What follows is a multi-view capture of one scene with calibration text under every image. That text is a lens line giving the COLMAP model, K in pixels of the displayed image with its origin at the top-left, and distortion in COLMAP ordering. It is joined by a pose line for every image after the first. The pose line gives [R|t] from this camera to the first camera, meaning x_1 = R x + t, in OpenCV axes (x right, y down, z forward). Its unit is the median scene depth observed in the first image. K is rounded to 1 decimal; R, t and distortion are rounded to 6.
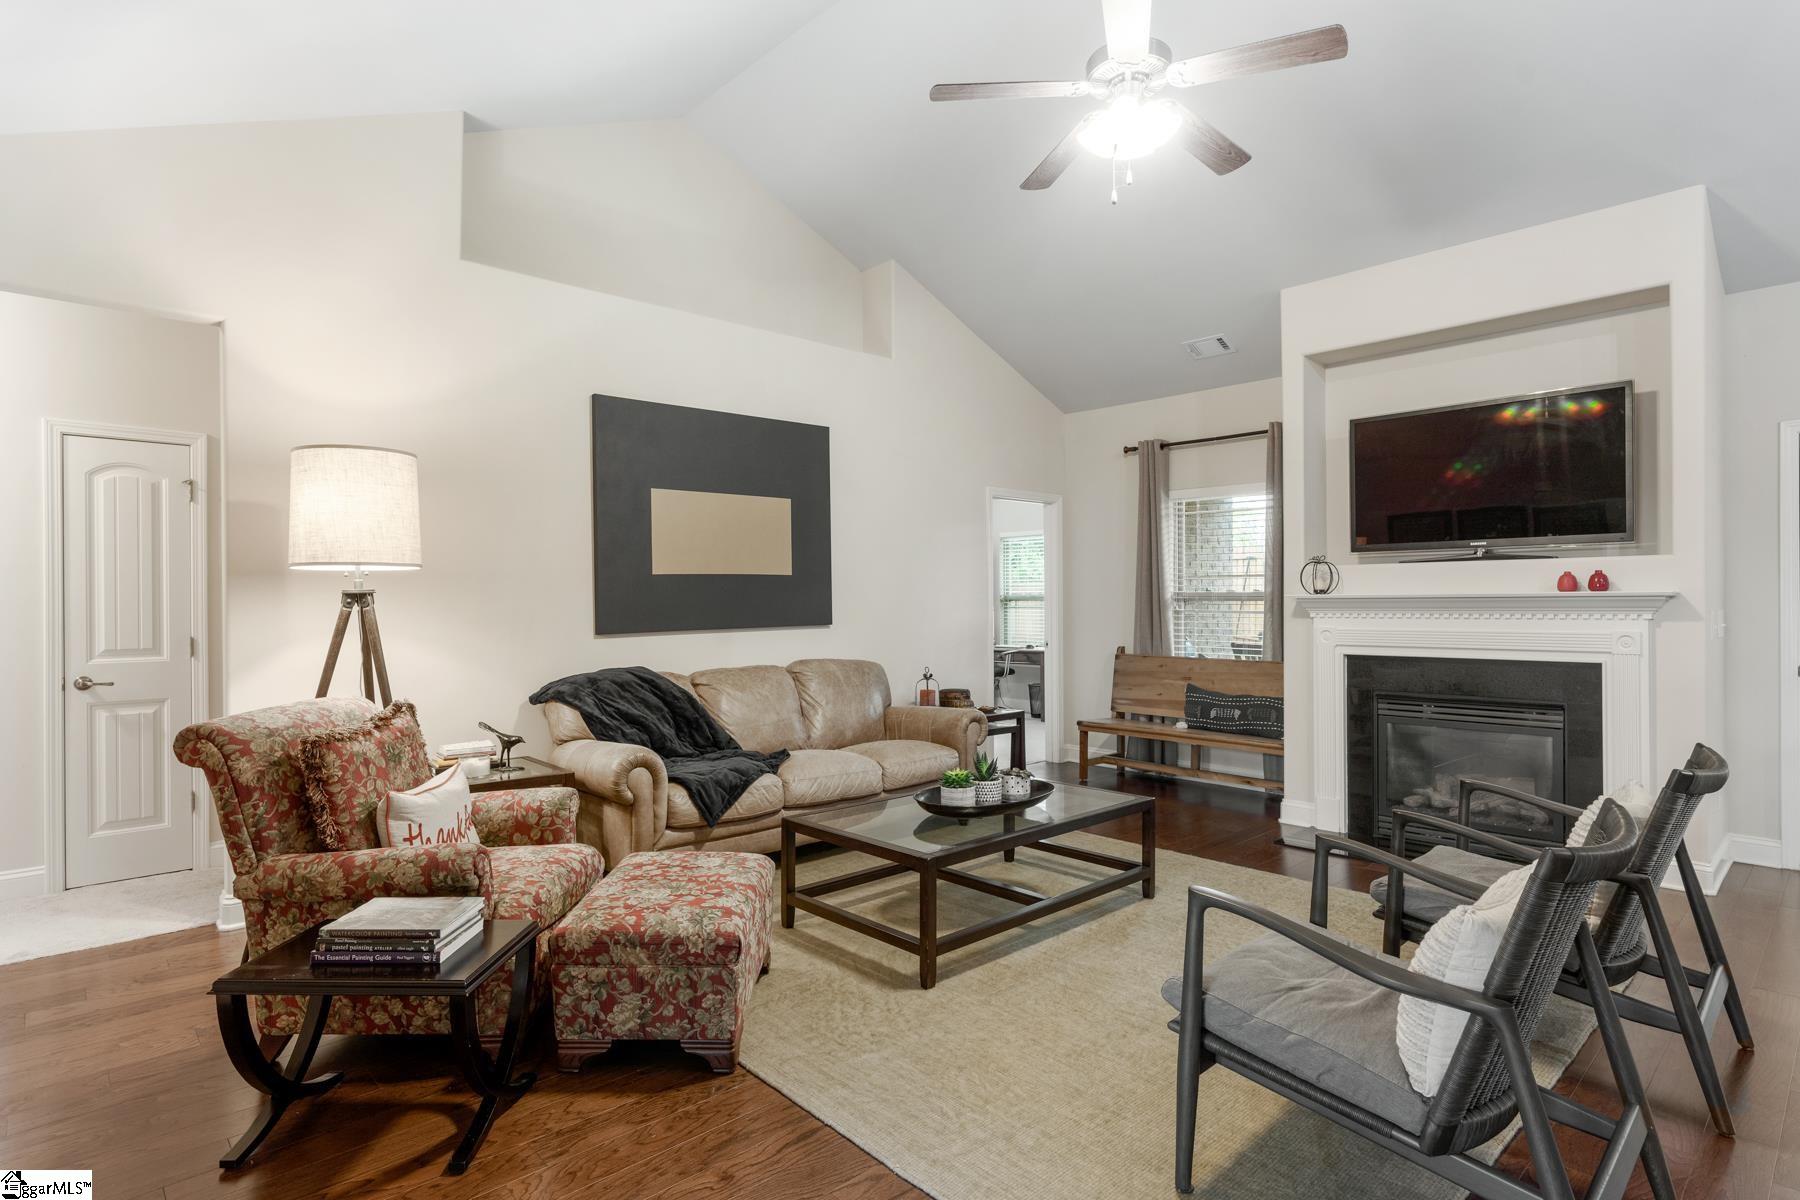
lens RADIAL K [[929.3, 0, 904.7], [0, 929.3, 601.8], [0, 0, 1]] dist [-0.015248, 0.002279]
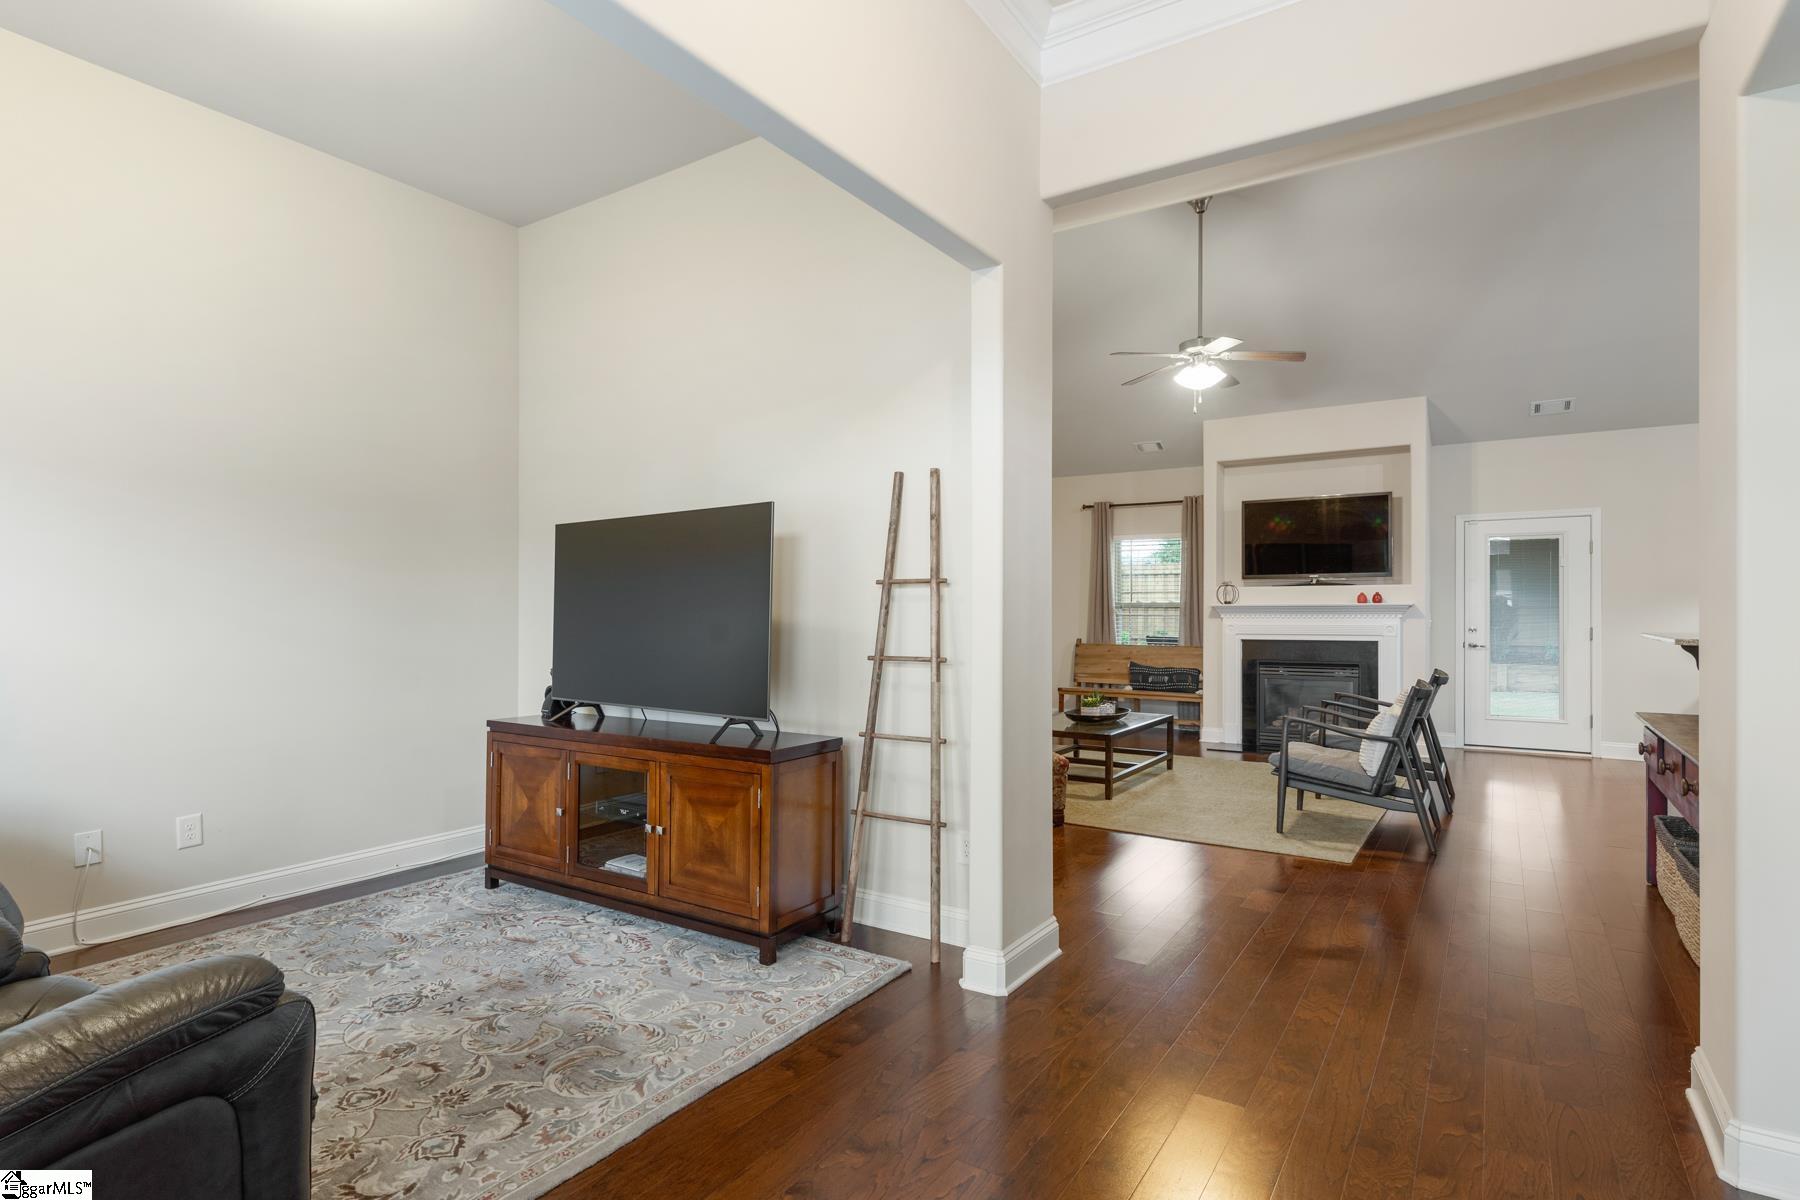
lens RADIAL K [[894.6, 0, 933.1], [0, 894.6, 609.0], [0, 0, 1]] dist [-0.004314, -0.000683]
pose [[0.968141, 0.004156, 0.250373, -0.490883], [-0.003867, 0.999991, -0.001649, 0.005939], [-0.250378, 0.000628, 0.968148, -0.457767]]
